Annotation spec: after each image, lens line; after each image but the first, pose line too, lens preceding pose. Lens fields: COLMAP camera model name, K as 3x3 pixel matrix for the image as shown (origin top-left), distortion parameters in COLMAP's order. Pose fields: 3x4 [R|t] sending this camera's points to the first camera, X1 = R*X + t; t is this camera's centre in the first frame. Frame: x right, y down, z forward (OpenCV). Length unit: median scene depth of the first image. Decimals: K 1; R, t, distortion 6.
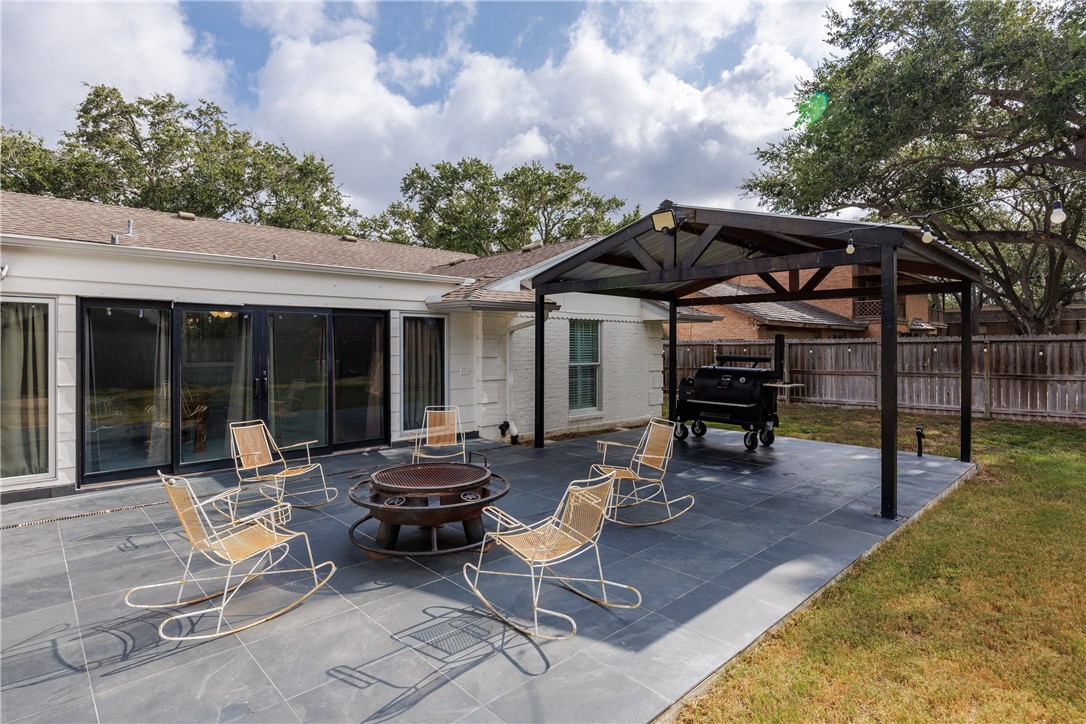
lens RADIAL K [[554.8, 0, 536.3], [0, 554.8, 346.4], [0, 0, 1]] dist [0.001175, -0.001452]
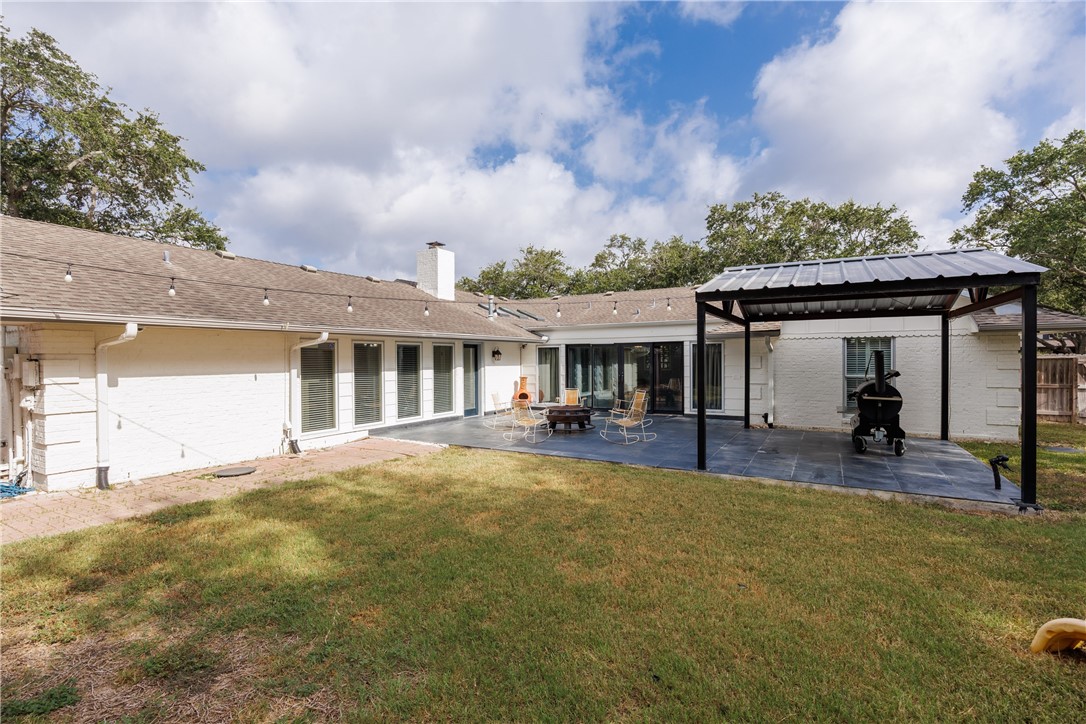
lens RADIAL K [[491.7, 0, 538.4], [0, 491.7, 364.4], [0, 0, 1]] dist [0.001747, -0.001851]
pose [[0.292940, 0.009664, -0.956082, 0.859145], [0.005107, 0.999919, 0.011672, -0.007703], [0.956117, -0.008302, 0.292867, 0.054146]]
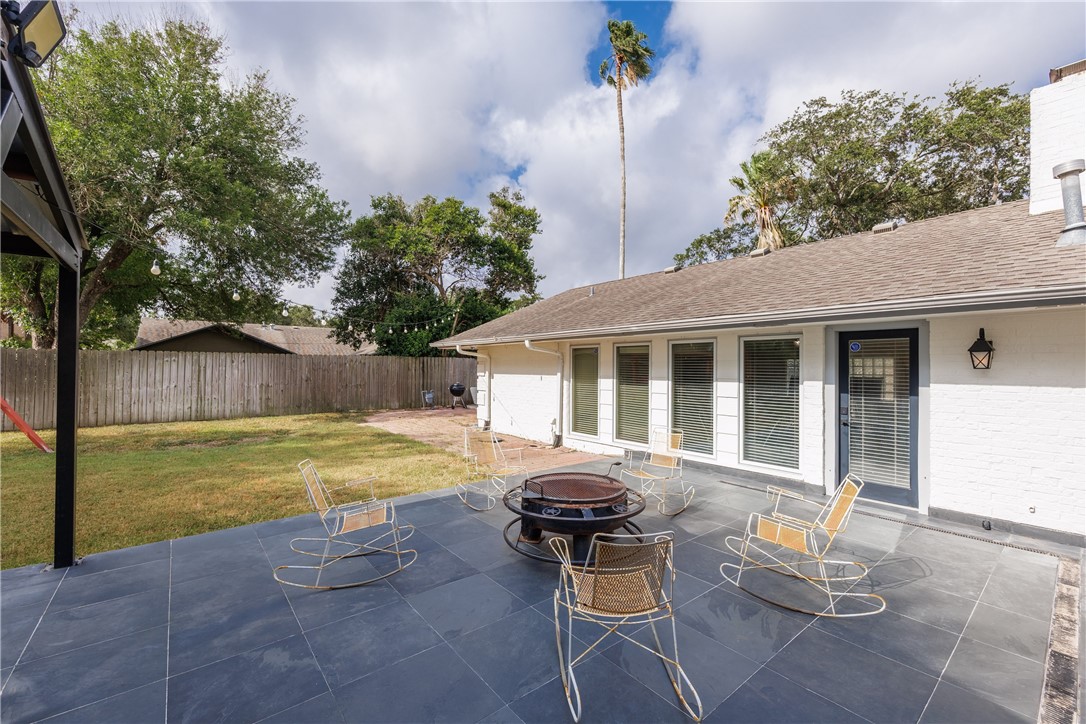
lens RADIAL K [[450.6, 0, 542.5], [0, 450.6, 366.2], [0, 0, 1]] dist [-0.006353, -0.000236]
pose [[-0.997531, -0.005171, 0.070036, -0.083655], [-0.005204, 0.999986, -0.000290, -0.003882], [-0.070033, -0.000654, -0.997544, 0.771468]]
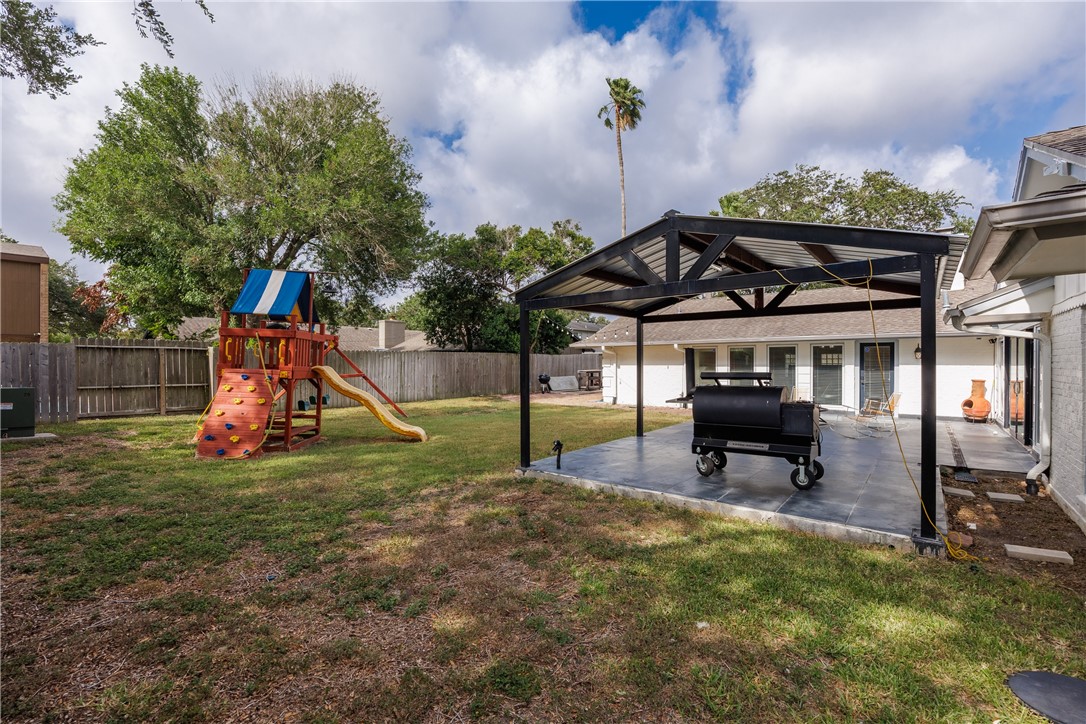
lens RADIAL K [[491.7, 0, 543.1], [0, 491.7, 356.3], [0, 0, 1]] dist [0.001747, -0.001851]
pose [[-0.989274, 0.000885, -0.146067, 0.621705], [0.002238, 0.999956, -0.009097, -0.002109], [0.146053, -0.009326, -0.989233, 1.387641]]
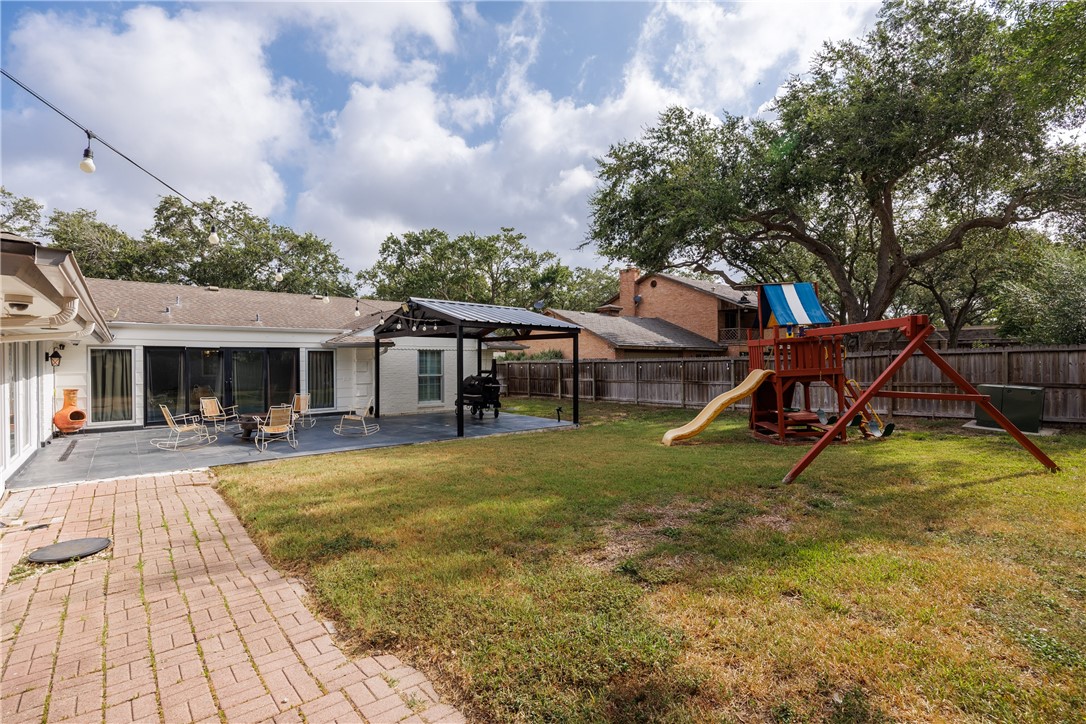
lens RADIAL K [[491.7, 0, 536.6], [0, 491.7, 364.6], [0, 0, 1]] dist [0.001747, -0.001851]
pose [[0.998946, -0.002419, -0.045845, 0.493449], [0.002649, 0.999984, 0.004956, -0.008743], [0.045832, -0.005072, 0.998936, -0.533041]]
